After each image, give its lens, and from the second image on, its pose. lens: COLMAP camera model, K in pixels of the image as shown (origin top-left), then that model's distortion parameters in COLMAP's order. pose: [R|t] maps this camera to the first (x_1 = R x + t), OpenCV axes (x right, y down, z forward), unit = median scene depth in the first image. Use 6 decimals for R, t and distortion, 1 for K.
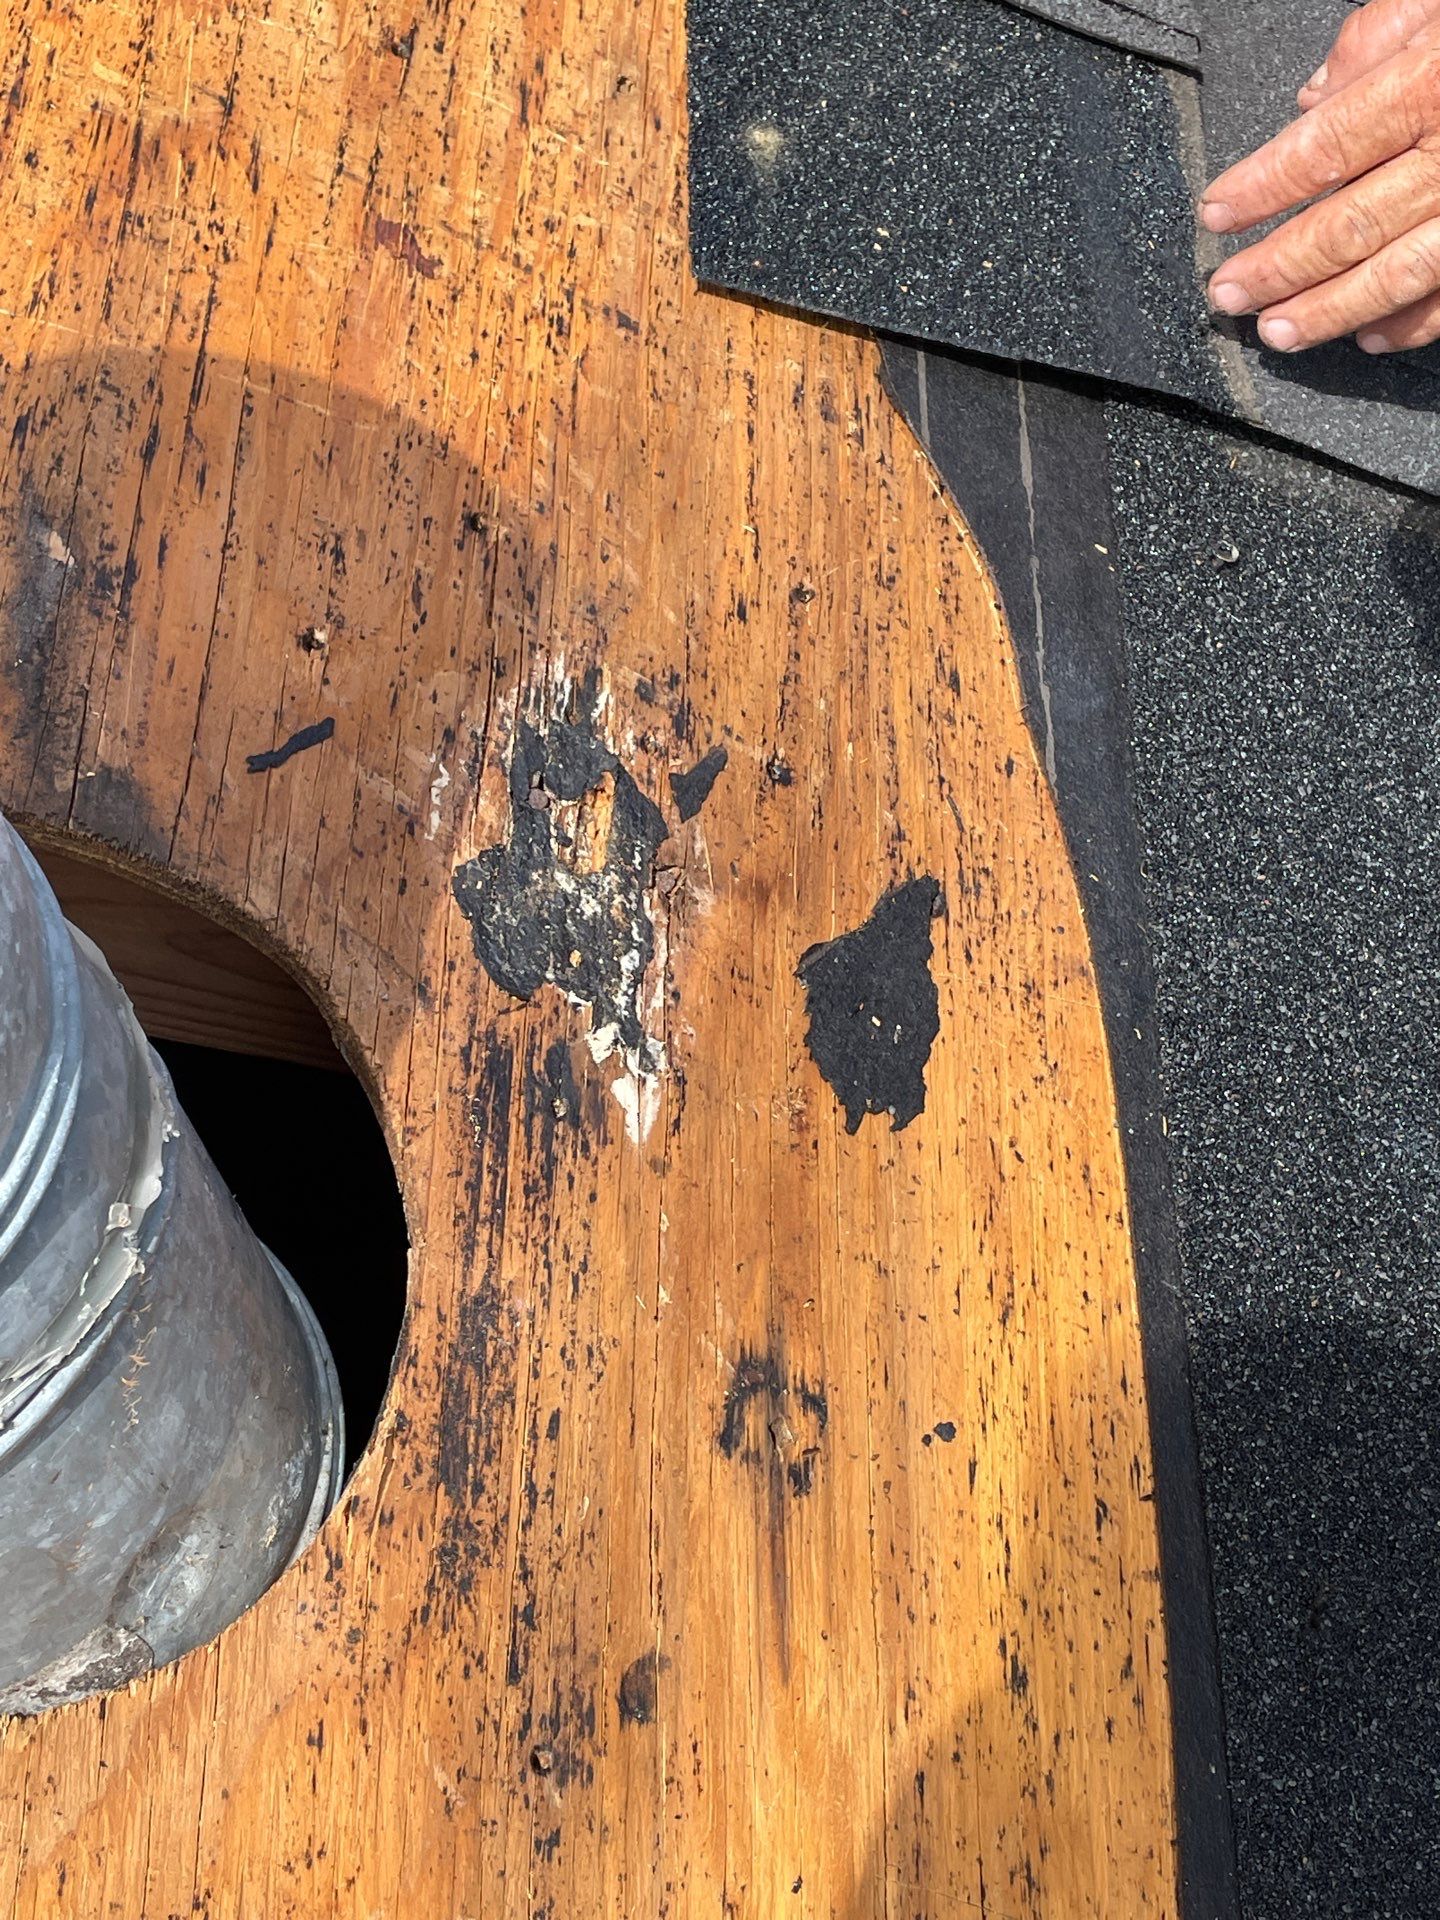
lens RADIAL K [[2656.5, 0, 633.9], [0, 2656.5, 958.1], [0, 0, 1]] dist [0.156874, -0.459671]
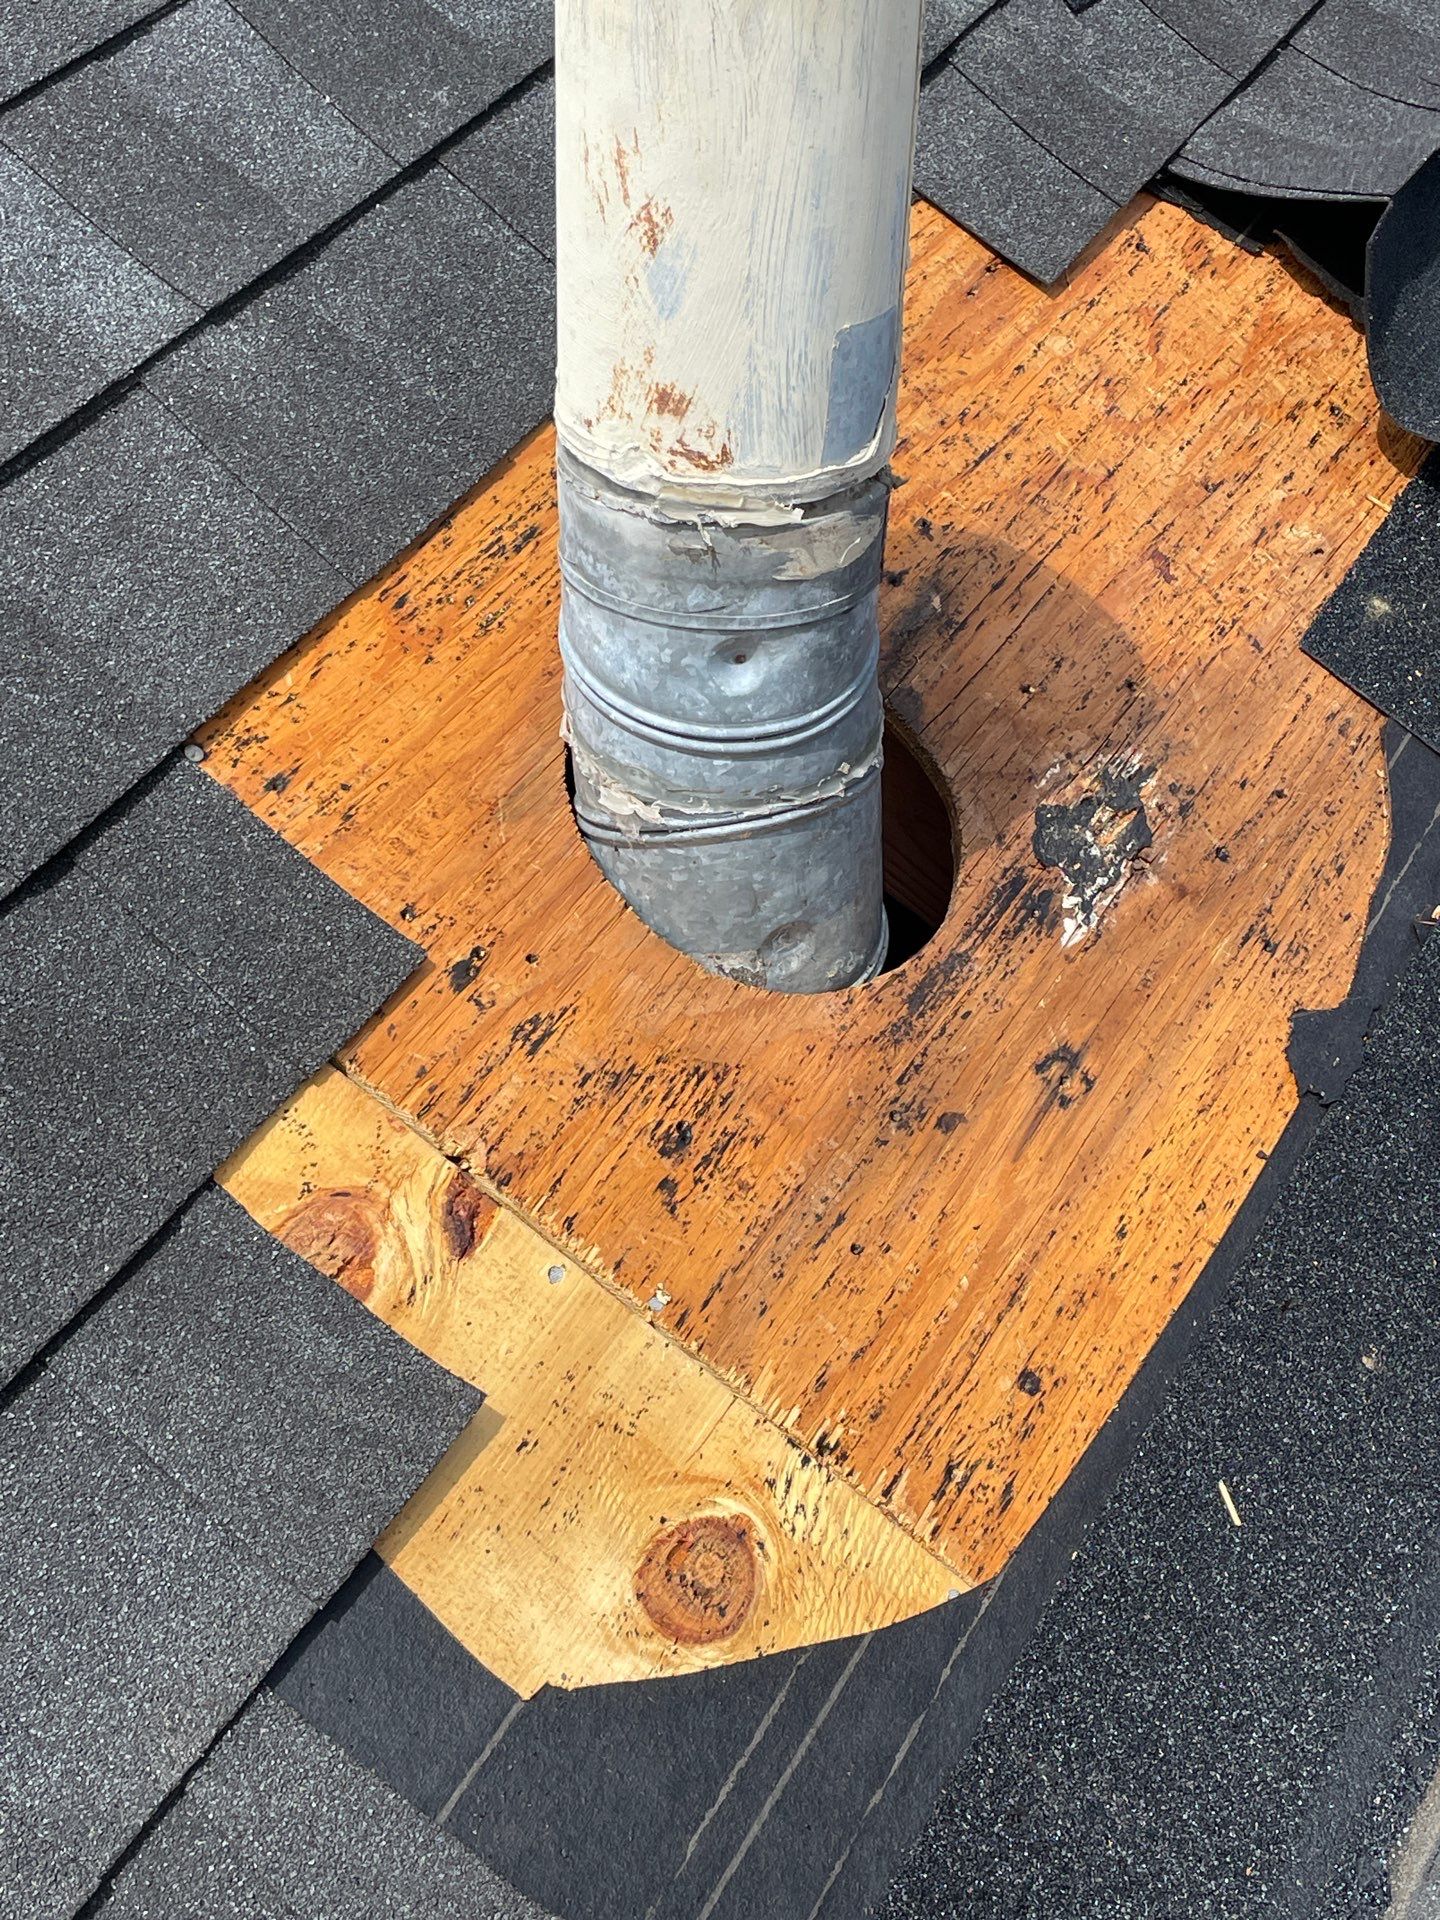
lens RADIAL K [[2656.5, 0, 633.9], [0, 2656.5, 958.1], [0, 0, 1]] dist [0.156874, -0.459671]
pose [[0.862608, 0.391618, -0.320222, 0.365863], [-0.455277, 0.876938, -0.153957, 0.529413], [0.220523, 0.278595, 0.934748, -0.951973]]
